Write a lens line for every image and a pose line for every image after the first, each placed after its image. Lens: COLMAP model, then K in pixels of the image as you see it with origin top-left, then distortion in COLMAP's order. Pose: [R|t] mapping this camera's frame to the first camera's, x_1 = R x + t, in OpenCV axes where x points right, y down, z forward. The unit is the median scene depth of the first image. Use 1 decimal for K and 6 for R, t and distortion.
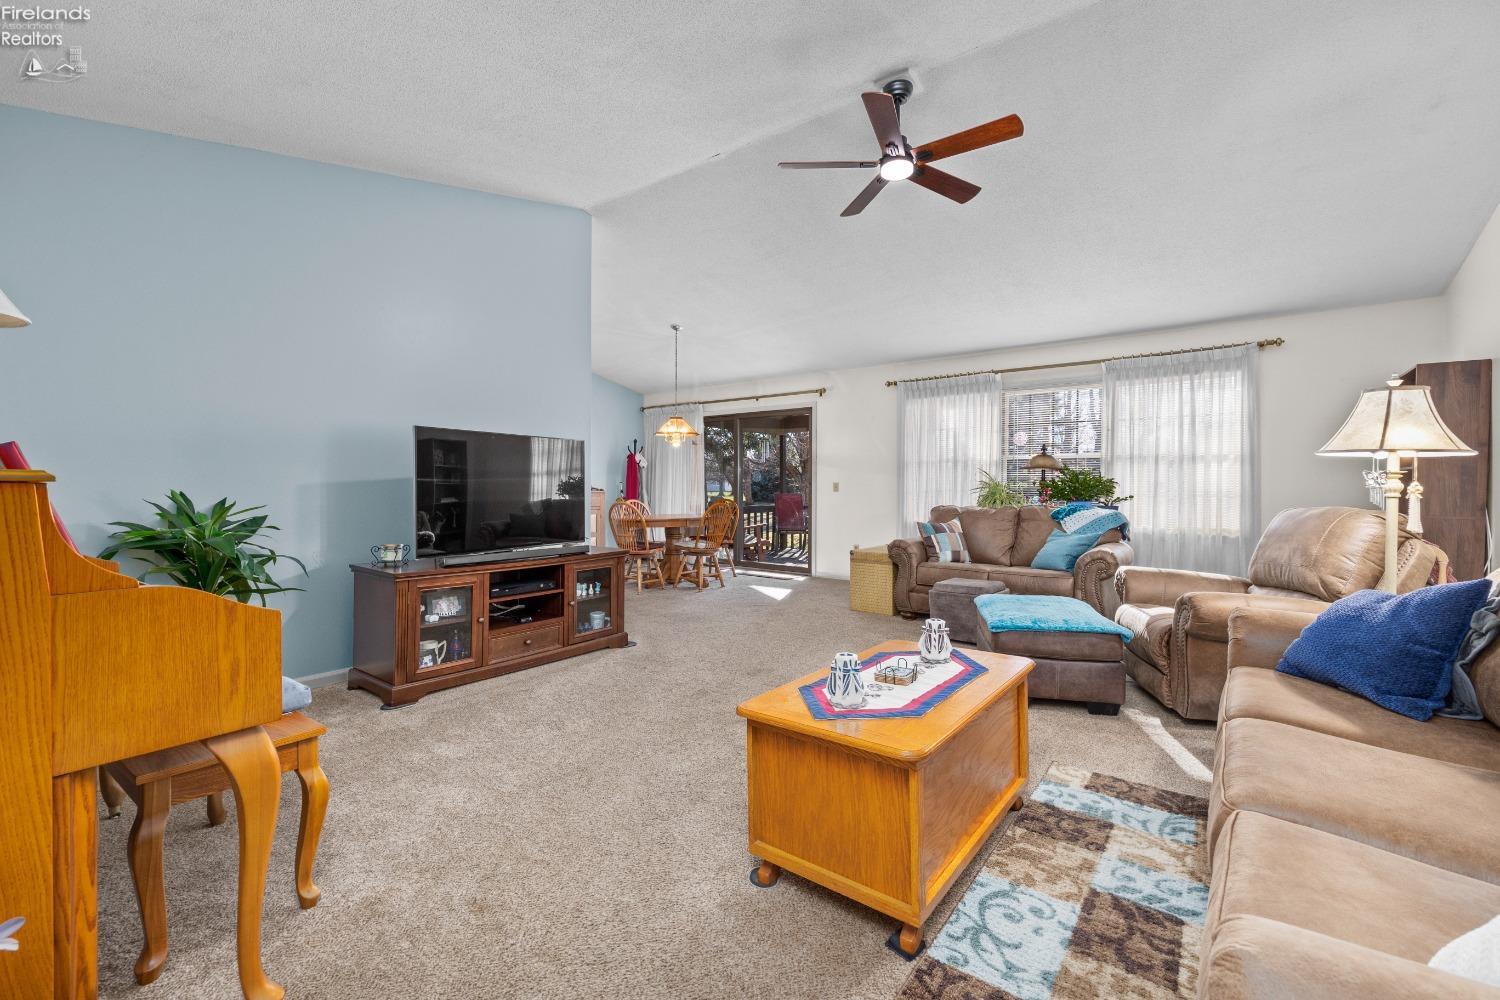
lens RADIAL K [[636.8, 0, 748.8], [0, 636.8, 493.1], [0, 0, 1]] dist [0.001811, 0.000100]
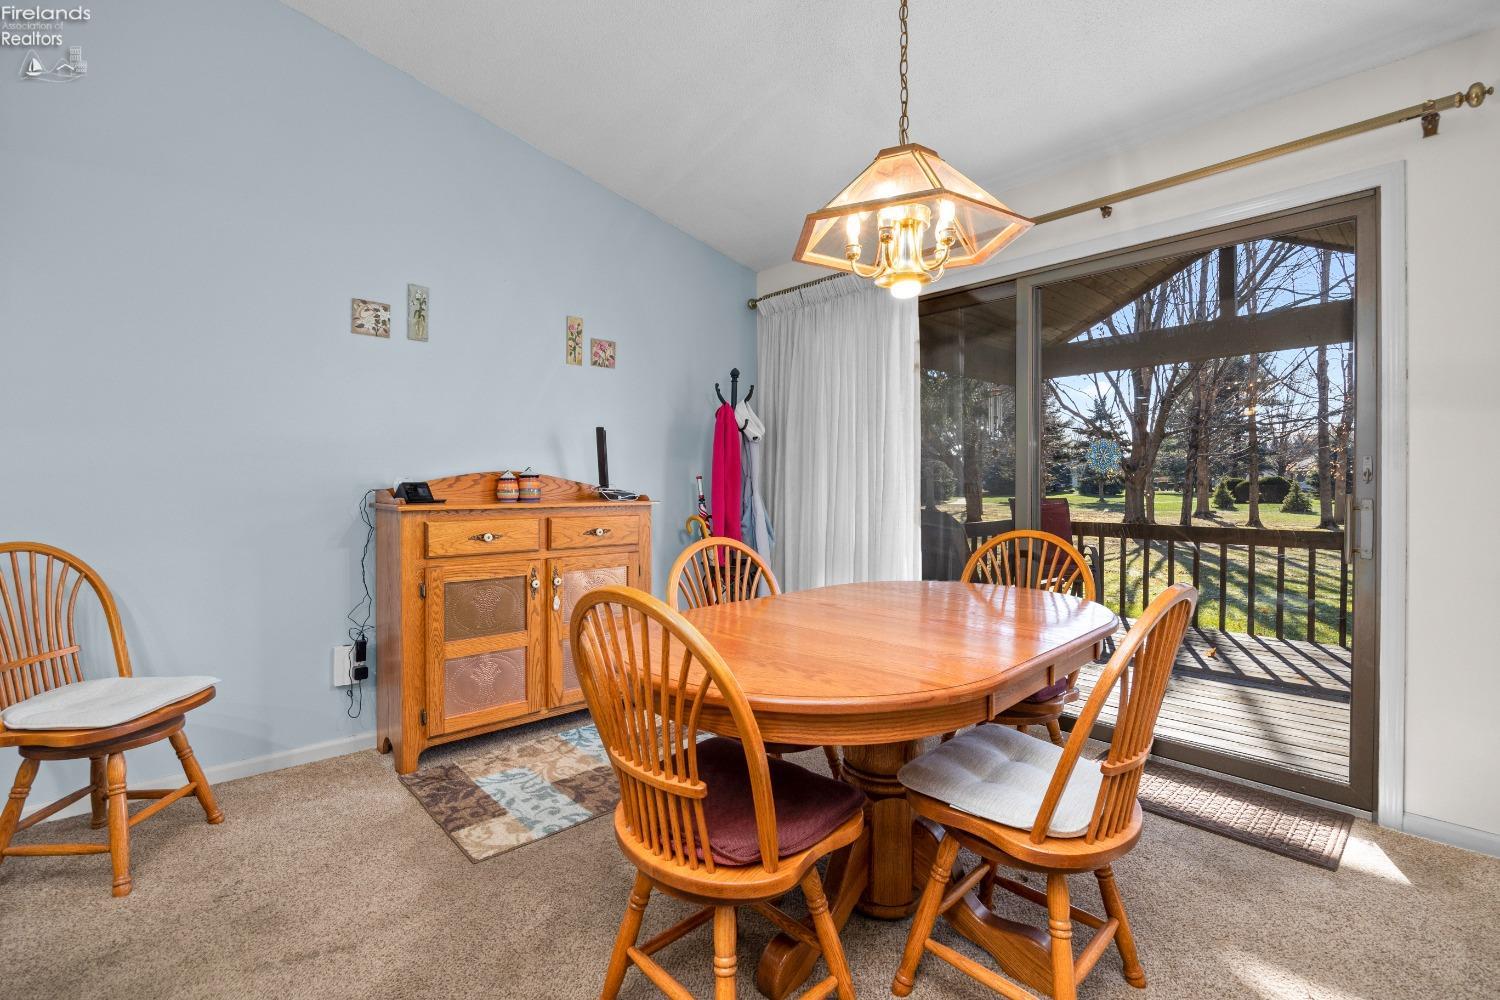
lens RADIAL K [[668.9, 0, 752.3], [0, 668.9, 492.2], [0, 0, 1]] dist [-0.015694, -0.001492]
pose [[0.985393, 0.000766, -0.170296, -0.124772], [-0.002548, 0.999944, -0.010248, -0.004011], [0.170279, 0.010532, 0.985340, 0.766504]]
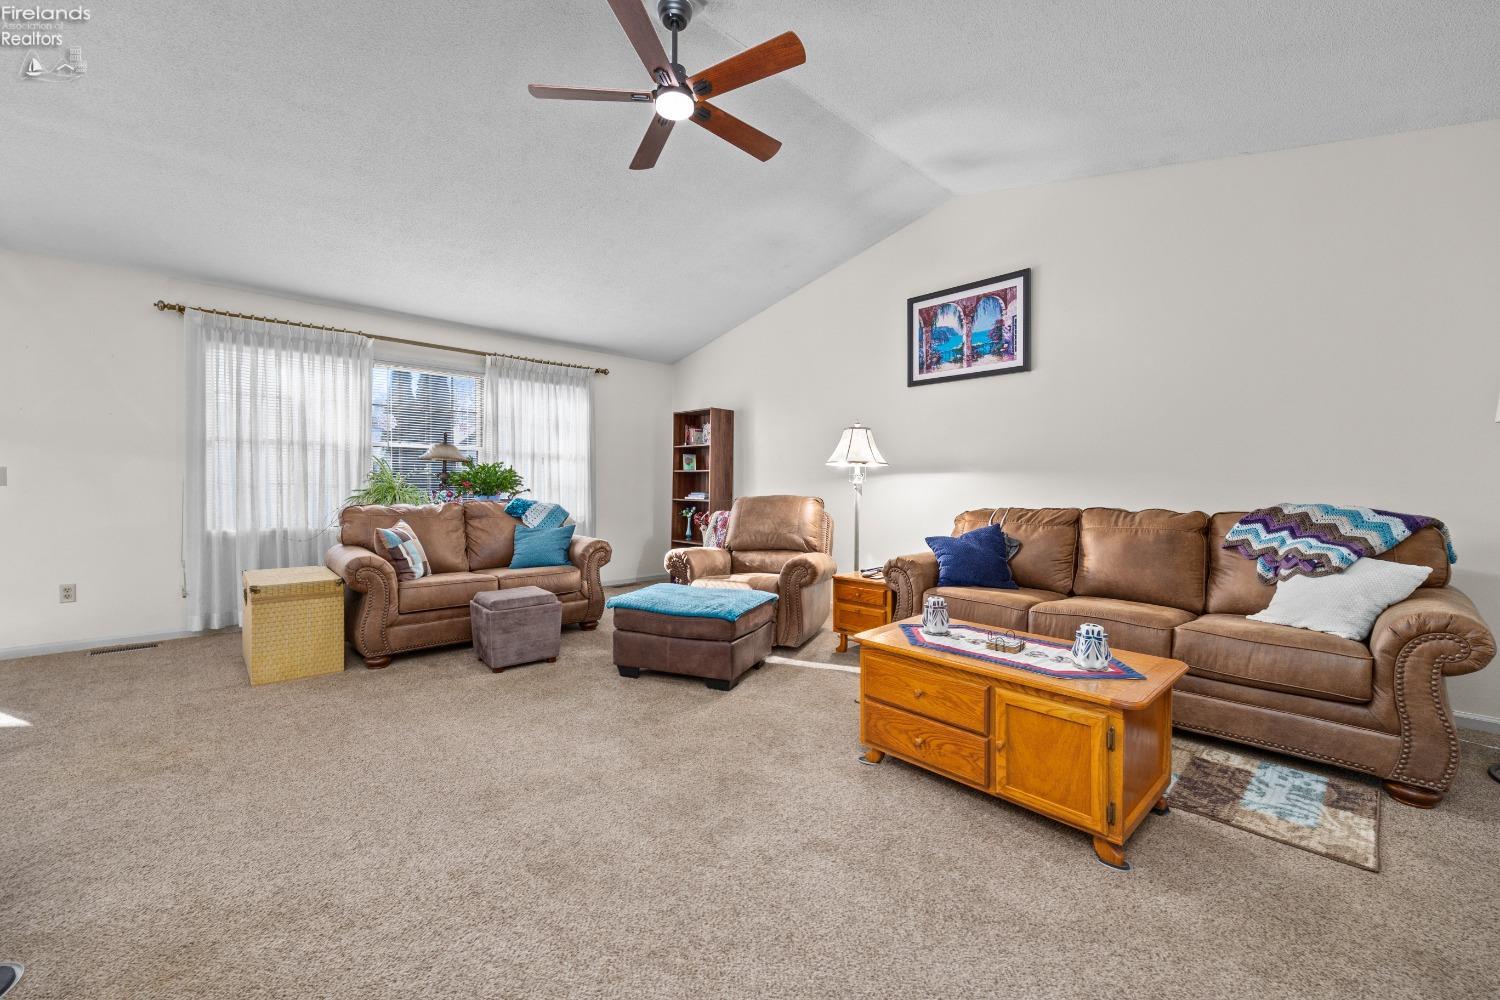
lens RADIAL K [[604.8, 0, 754.2], [0, 604.8, 497.6], [0, 0, 1]] dist [-0.005184, 0.000308]
pose [[0.145624, -0.015227, 0.989223, -0.263134], [0.012255, 0.999833, 0.013586, 0.006075], [-0.989264, 0.010145, 0.145786, 0.381938]]
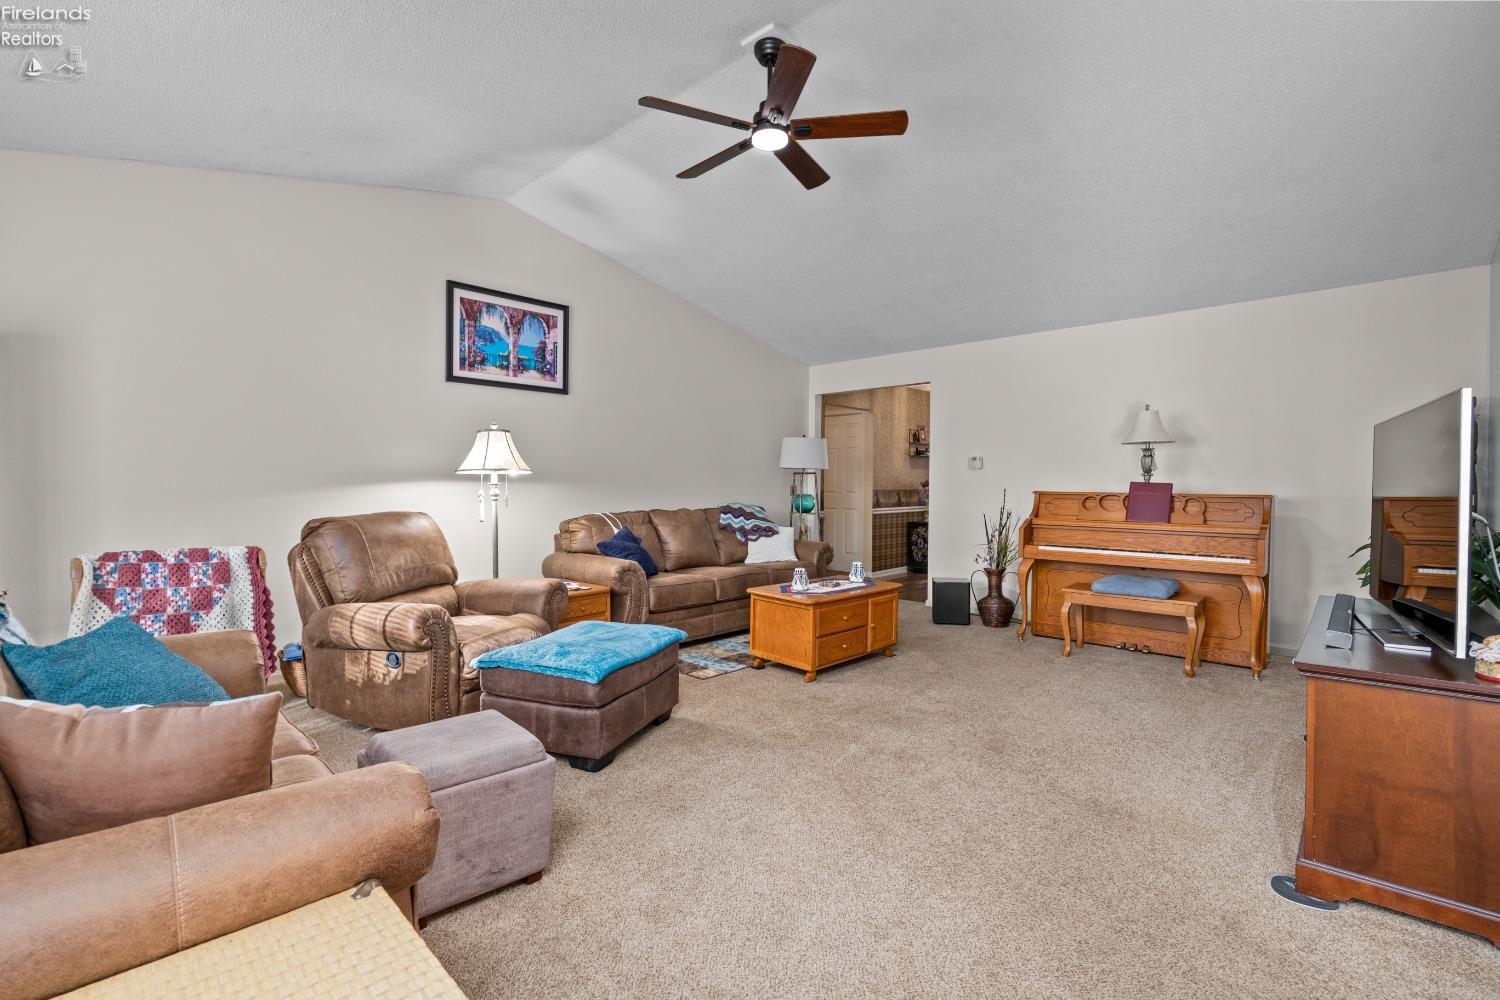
lens RADIAL K [[668.9, 0, 757.3], [0, 668.9, 495.9], [0, 0, 1]] dist [-0.015694, -0.001492]
pose [[-0.995685, -0.001390, 0.092786, 0.066803], [0.001470, 0.999526, 0.030749, -0.014034], [-0.092785, 0.030752, -0.995211, 0.918250]]
